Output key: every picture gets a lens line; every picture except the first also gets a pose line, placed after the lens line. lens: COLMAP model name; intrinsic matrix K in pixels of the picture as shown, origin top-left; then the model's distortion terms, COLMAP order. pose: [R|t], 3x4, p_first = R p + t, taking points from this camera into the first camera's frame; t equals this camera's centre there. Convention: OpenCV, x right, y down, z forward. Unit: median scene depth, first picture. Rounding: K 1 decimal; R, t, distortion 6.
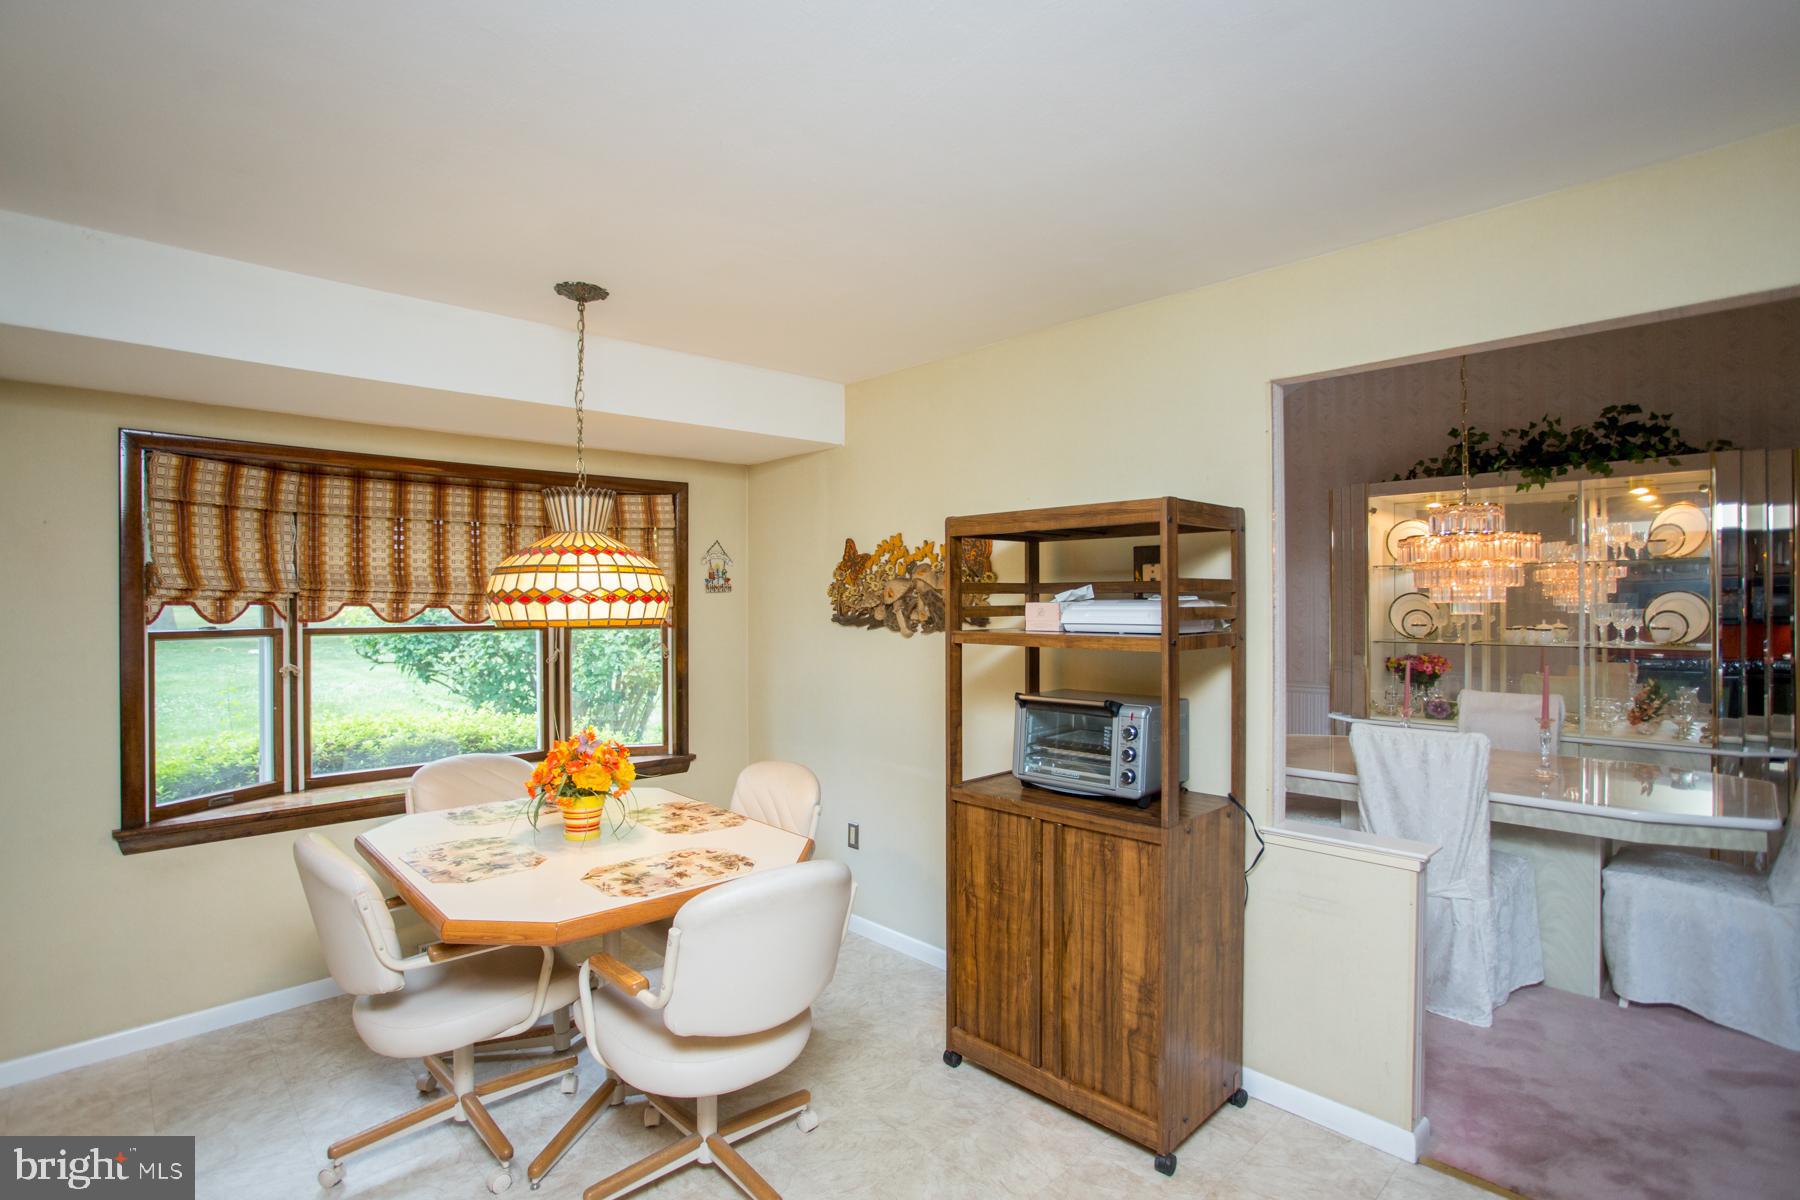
lens RADIAL K [[874.7, 0, 900.0], [0, 874.7, 600.0], [0, 0, 1]] dist [-0.073774, 0.027757]
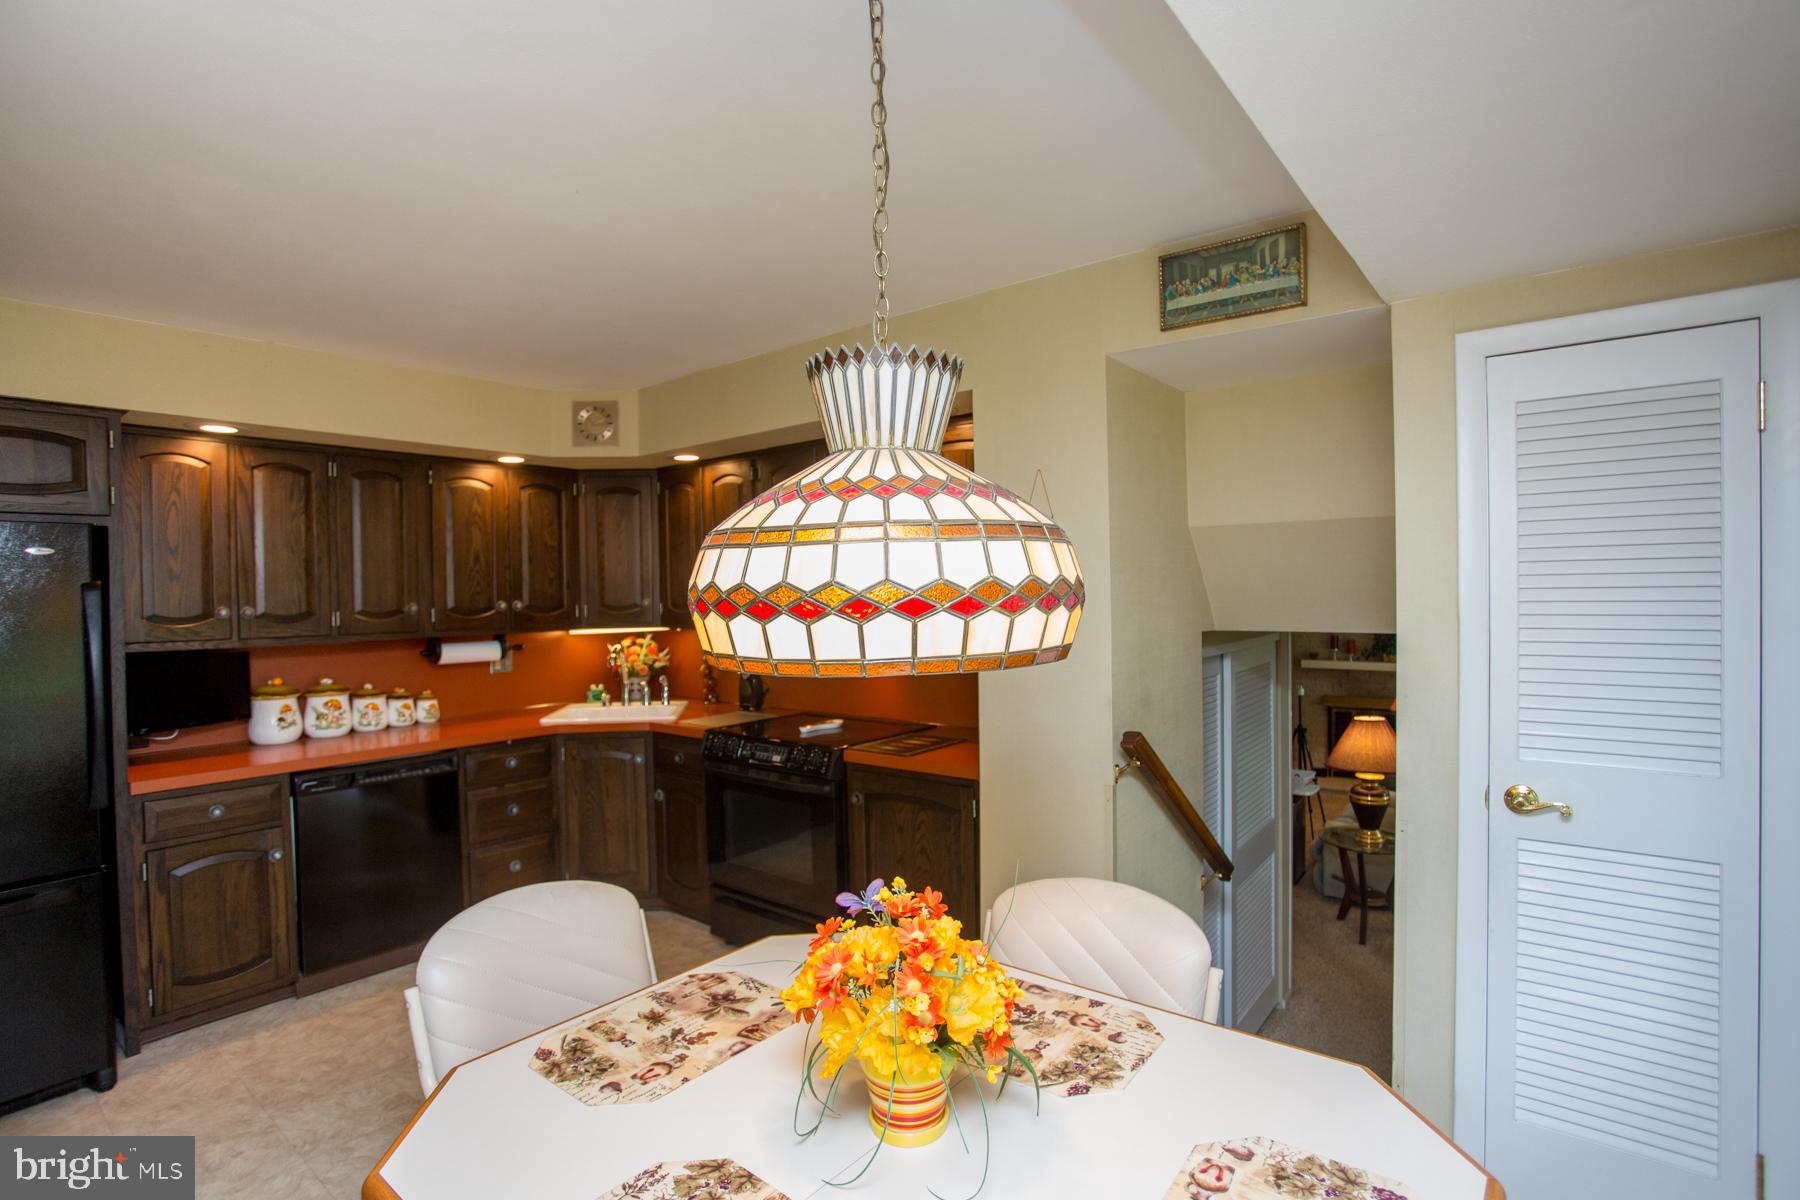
lens RADIAL K [[874.7, 0, 900.0], [0, 874.7, 600.0], [0, 0, 1]] dist [-0.073774, 0.027757]
pose [[-0.991842, 0.023549, -0.125279, -0.359813], [0.023717, 0.999719, 0.000157, 0.001820], [0.125248, -0.002816, -0.992121, 1.651015]]
